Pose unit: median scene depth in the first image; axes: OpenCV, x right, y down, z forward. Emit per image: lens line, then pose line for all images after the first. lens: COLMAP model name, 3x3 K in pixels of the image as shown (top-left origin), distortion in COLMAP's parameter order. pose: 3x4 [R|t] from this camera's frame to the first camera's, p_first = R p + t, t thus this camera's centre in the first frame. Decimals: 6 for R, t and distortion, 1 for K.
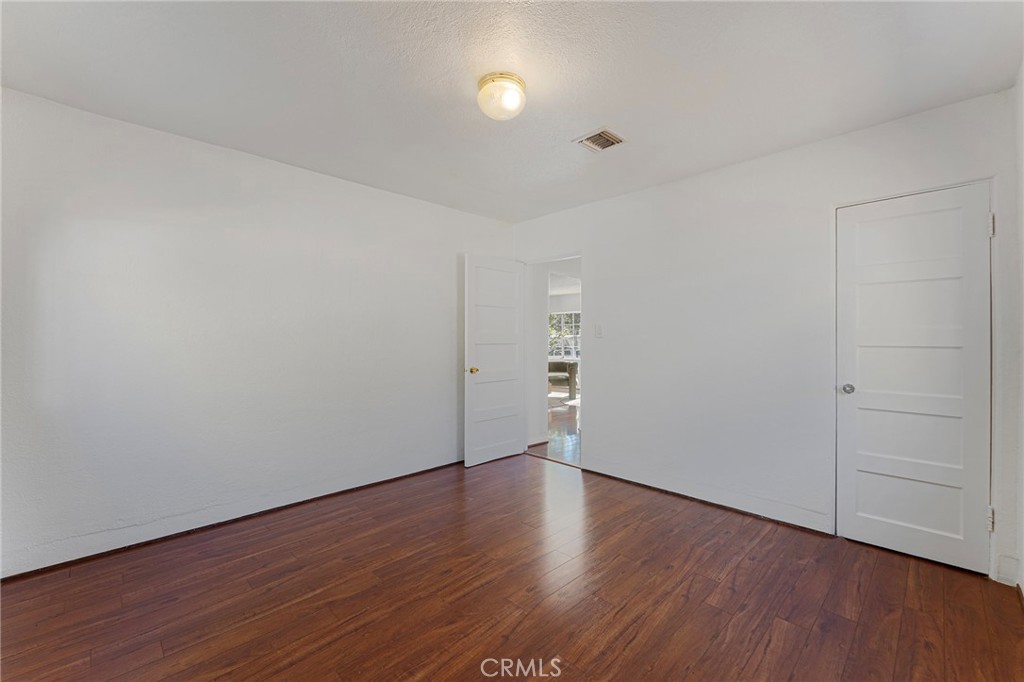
lens RADIAL K [[408.9, 0, 510.4], [0, 408.9, 341.8], [0, 0, 1]] dist [-0.000057, -0.000032]
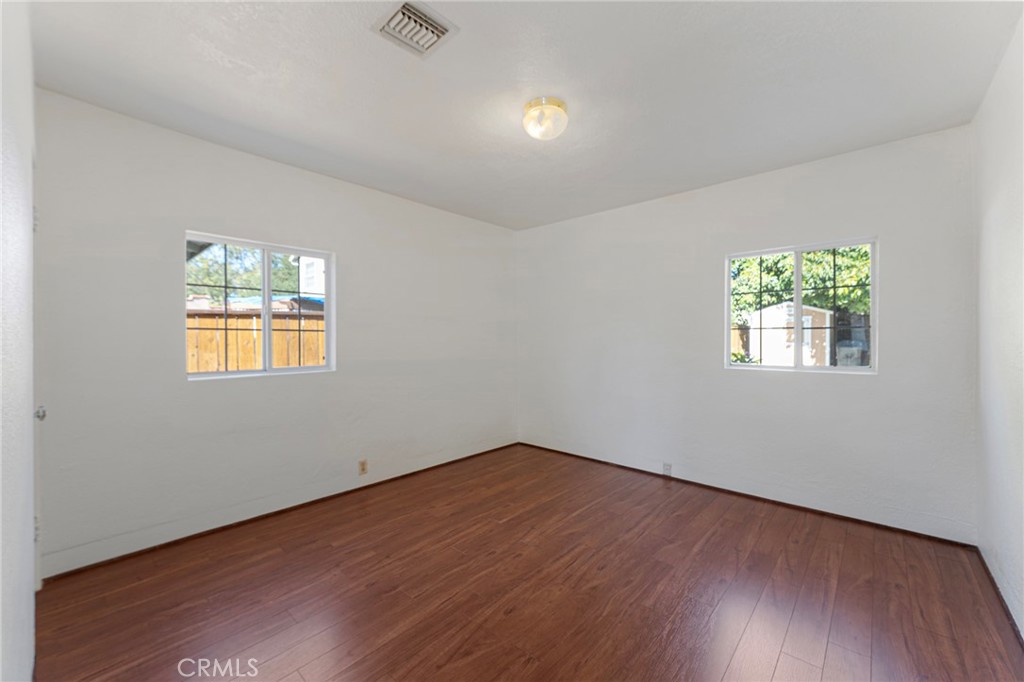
lens RADIAL K [[408.9, 0, 513.2], [0, 408.9, 342.0], [0, 0, 1]] dist [-0.000057, -0.000032]
pose [[-0.998118, -0.000622, -0.061324, 0.138660], [-0.000757, 0.999997, 0.002178, -0.002122], [0.061322, 0.002220, -0.998116, 2.189545]]
